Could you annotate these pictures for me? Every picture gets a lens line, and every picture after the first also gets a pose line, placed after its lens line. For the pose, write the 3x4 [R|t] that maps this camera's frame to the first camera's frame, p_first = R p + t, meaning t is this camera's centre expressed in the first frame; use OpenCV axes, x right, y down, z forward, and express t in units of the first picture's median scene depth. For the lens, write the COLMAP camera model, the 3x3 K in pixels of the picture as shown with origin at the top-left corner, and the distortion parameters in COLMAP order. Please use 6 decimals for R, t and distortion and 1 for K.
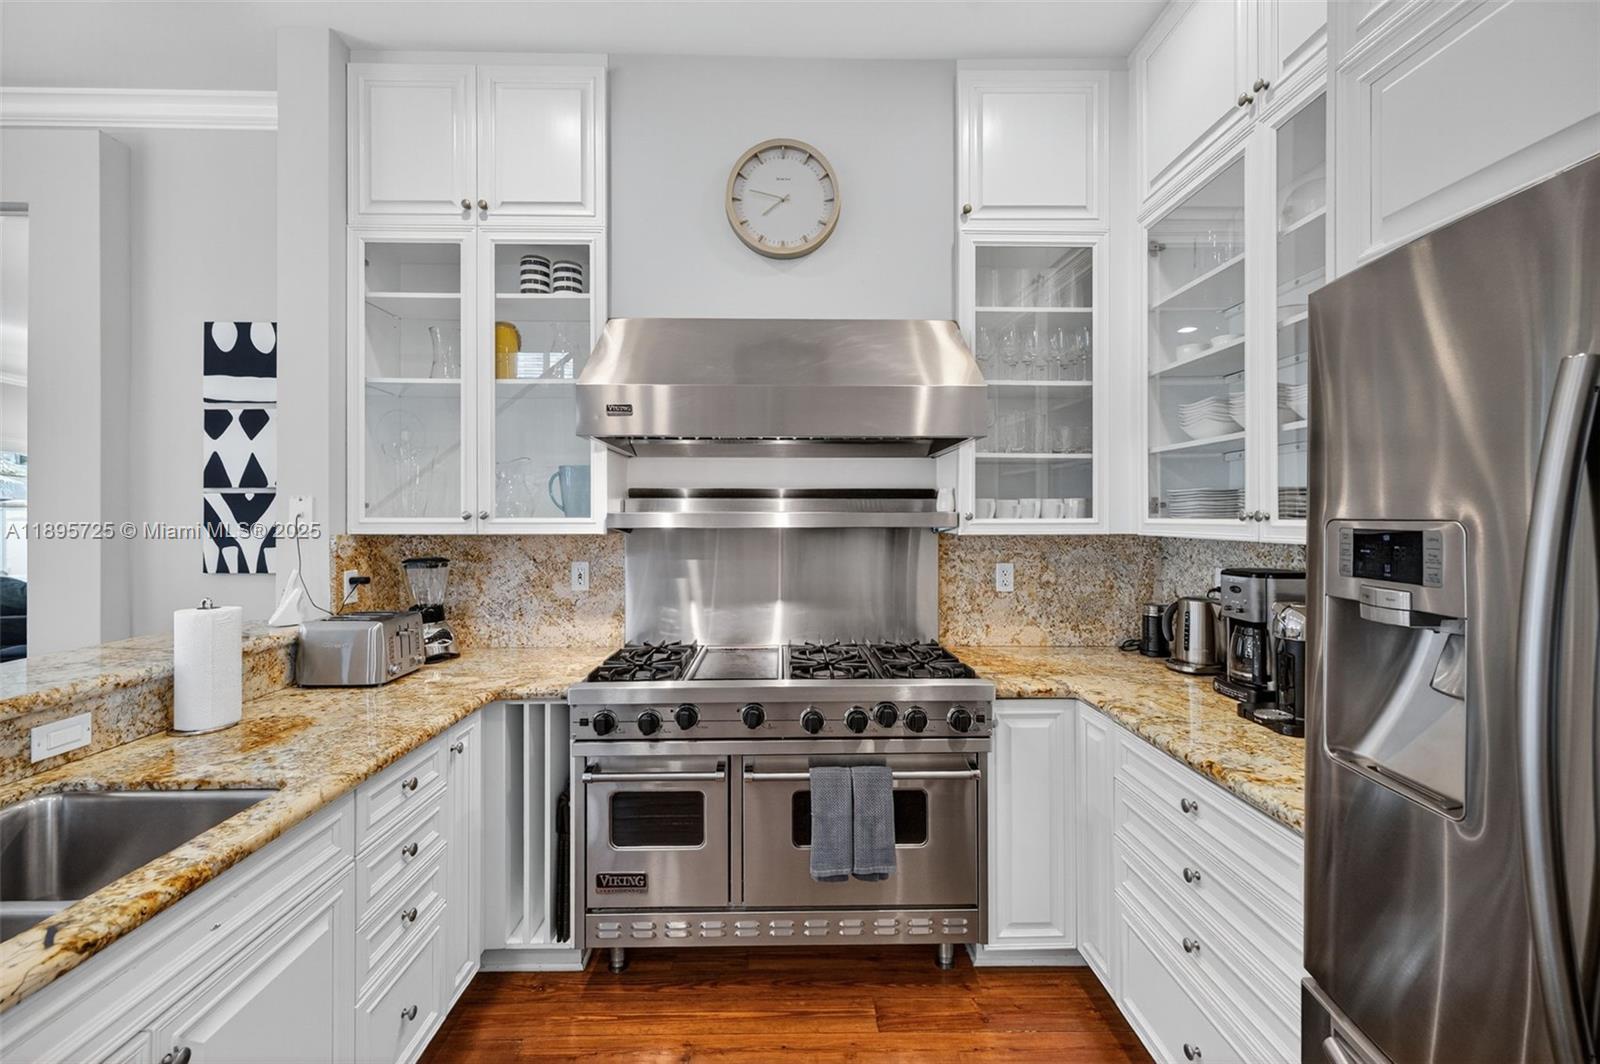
lens RADIAL K [[663.9, 0, 804.1], [0, 663.9, 518.8], [0, 0, 1]] dist [0.002925, 0.000184]
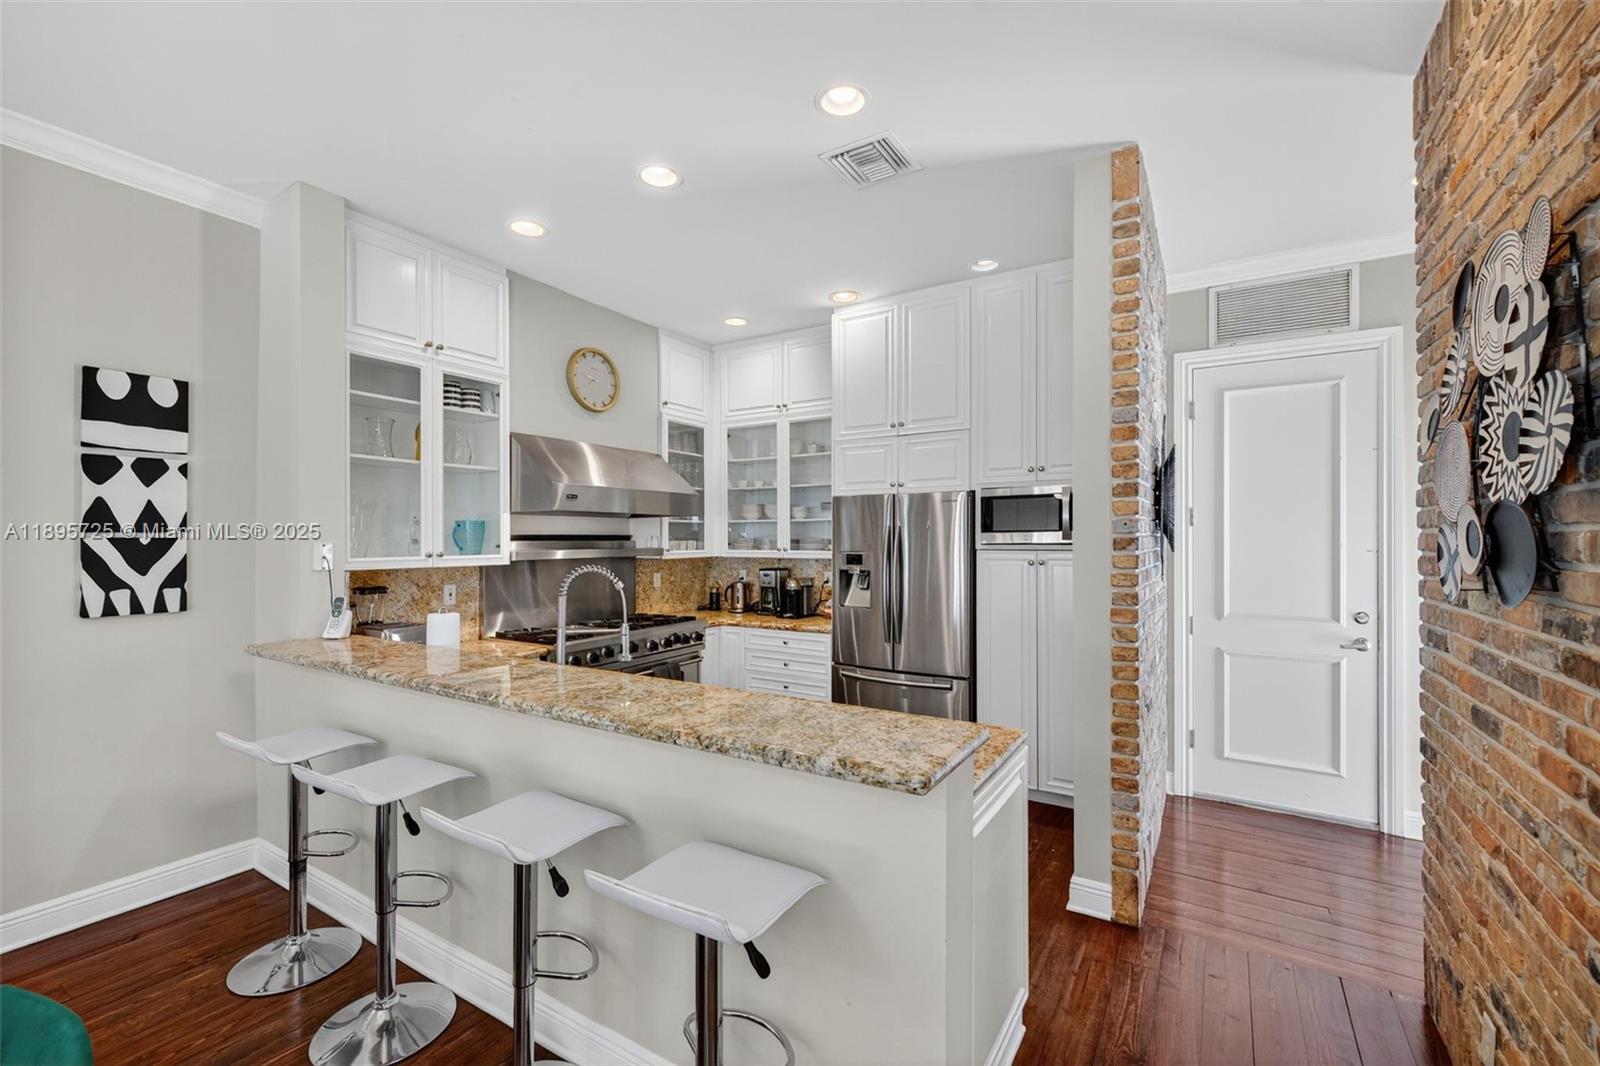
lens RADIAL K [[649.8, 0, 799.3], [0, 649.8, 539.7], [0, 0, 1]] dist [-0.000084, -0.000088]
pose [[0.547846, -0.002346, 0.836576, -1.129915], [0.004191, 0.999991, 0.000059, -0.031014], [-0.836569, 0.003474, 0.547851, -0.427909]]
